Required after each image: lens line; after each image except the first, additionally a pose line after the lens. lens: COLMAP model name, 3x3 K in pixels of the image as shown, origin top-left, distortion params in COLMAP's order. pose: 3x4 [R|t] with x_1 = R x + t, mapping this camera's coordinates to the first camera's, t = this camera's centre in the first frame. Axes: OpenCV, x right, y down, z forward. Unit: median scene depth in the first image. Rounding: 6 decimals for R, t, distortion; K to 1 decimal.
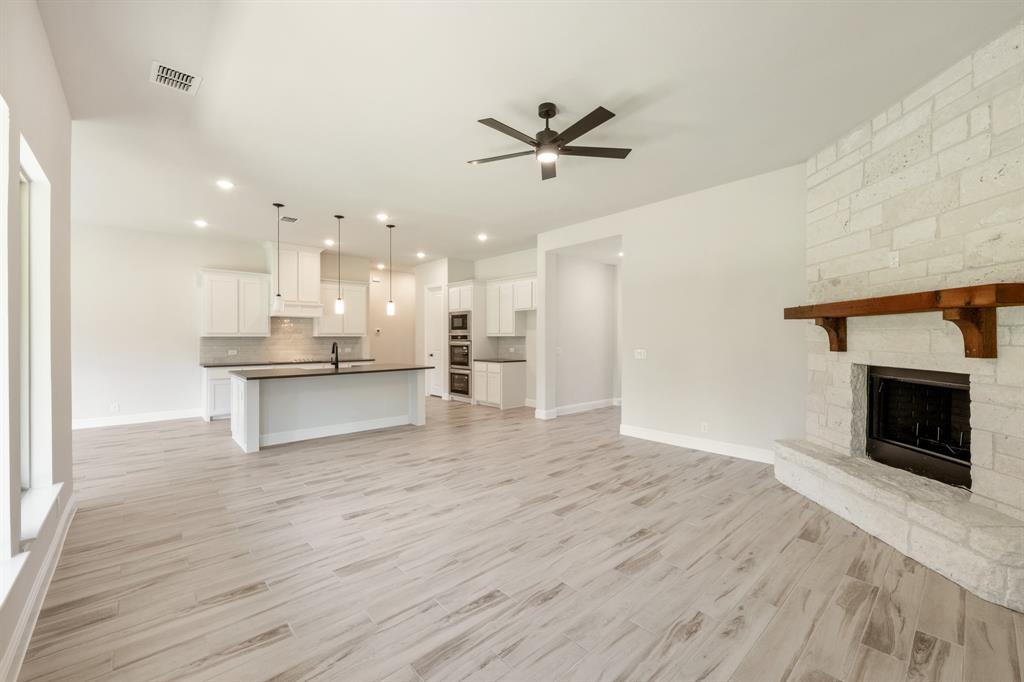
lens RADIAL K [[417.5, 0, 512.0], [0, 417.5, 341.0], [0, 0, 1]] dist [-0.003732, -0.000175]
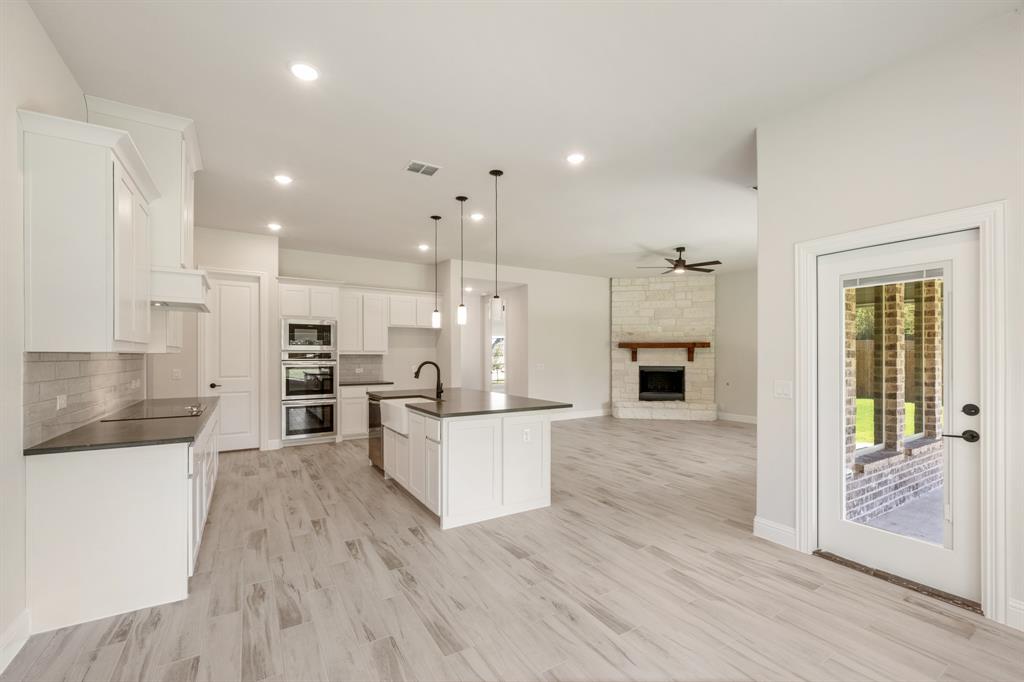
lens RADIAL K [[432.8, 0, 517.0], [0, 432.8, 354.5], [0, 0, 1]] dist [-0.005470, -0.000099]
pose [[0.173355, 0.004887, 0.984847, -2.000795], [0.009698, 0.999931, -0.006669, -0.005950], [-0.984812, 0.010707, 0.173295, 1.283731]]
